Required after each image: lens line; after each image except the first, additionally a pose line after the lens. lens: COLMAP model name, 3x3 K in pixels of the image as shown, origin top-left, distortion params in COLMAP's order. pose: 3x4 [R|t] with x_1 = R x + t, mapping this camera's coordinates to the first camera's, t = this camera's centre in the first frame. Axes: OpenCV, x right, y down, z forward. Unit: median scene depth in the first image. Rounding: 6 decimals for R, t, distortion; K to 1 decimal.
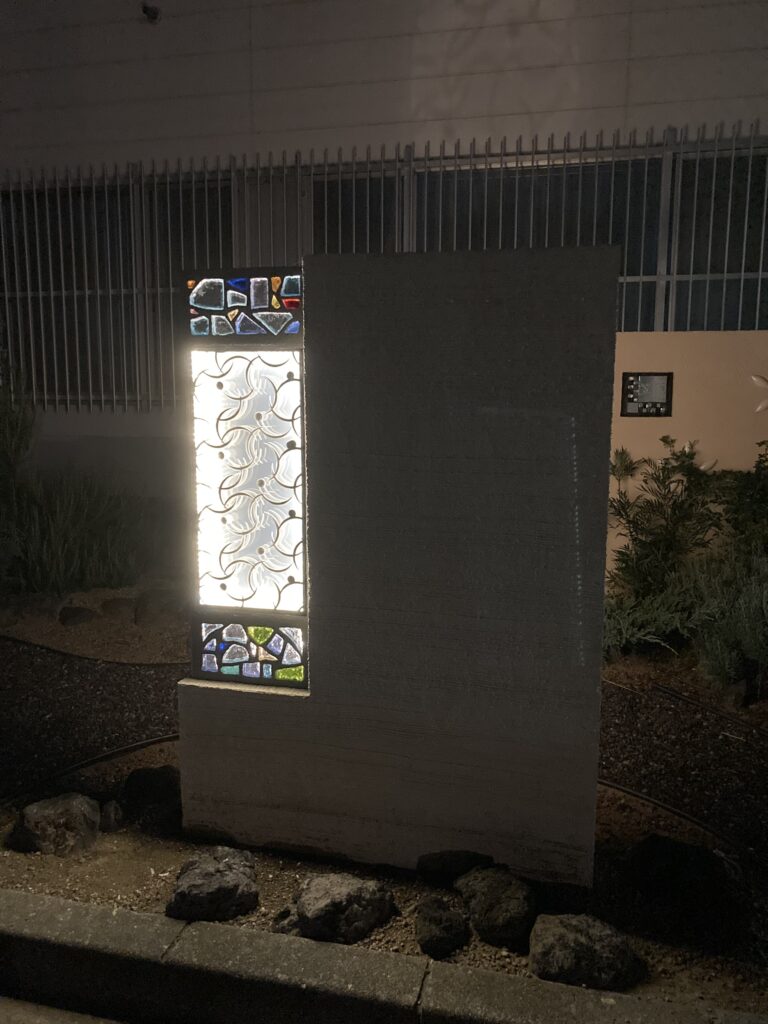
lens RADIAL K [[836.3, 0, 384.0], [0, 836.3, 512.0], [0, 0, 1]] dist [-0.006675, -0.006648]
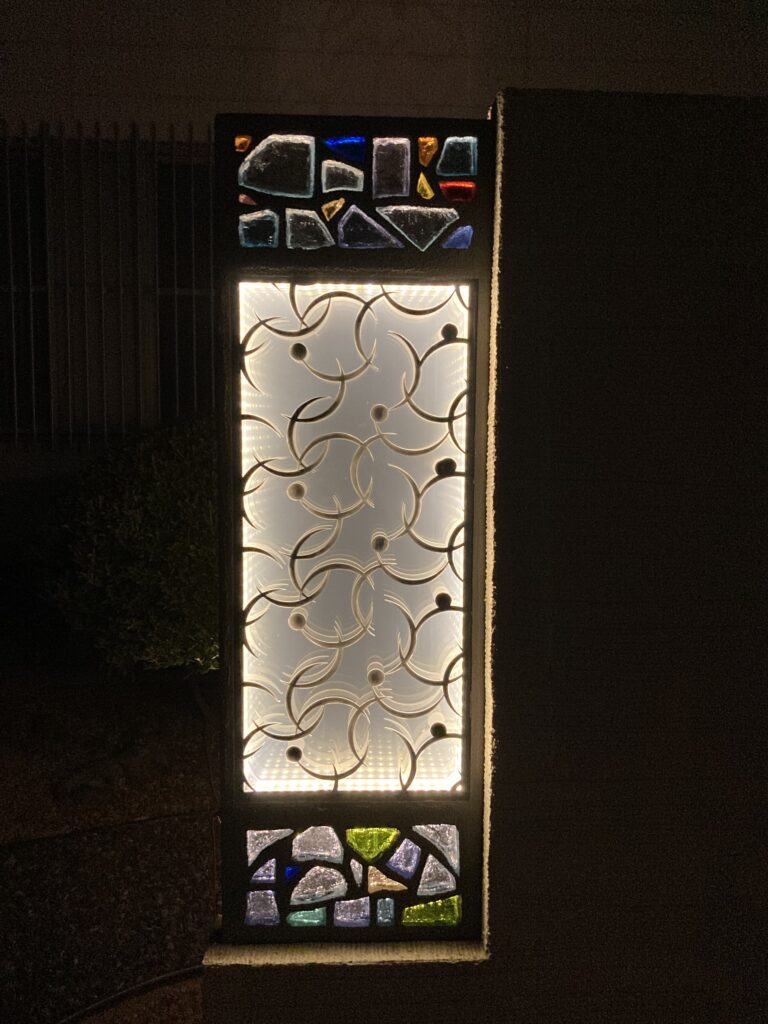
lens RADIAL K [[887.3, 0, 383.7], [0, 887.3, 536.2], [0, 0, 1]] dist [-0.012954, -0.003707]
pose [[0.961829, -0.021638, 0.272793, -0.294781], [0.037392, 0.997911, -0.052685, -0.011134], [-0.271083, 0.060875, 0.960629, 0.485522]]
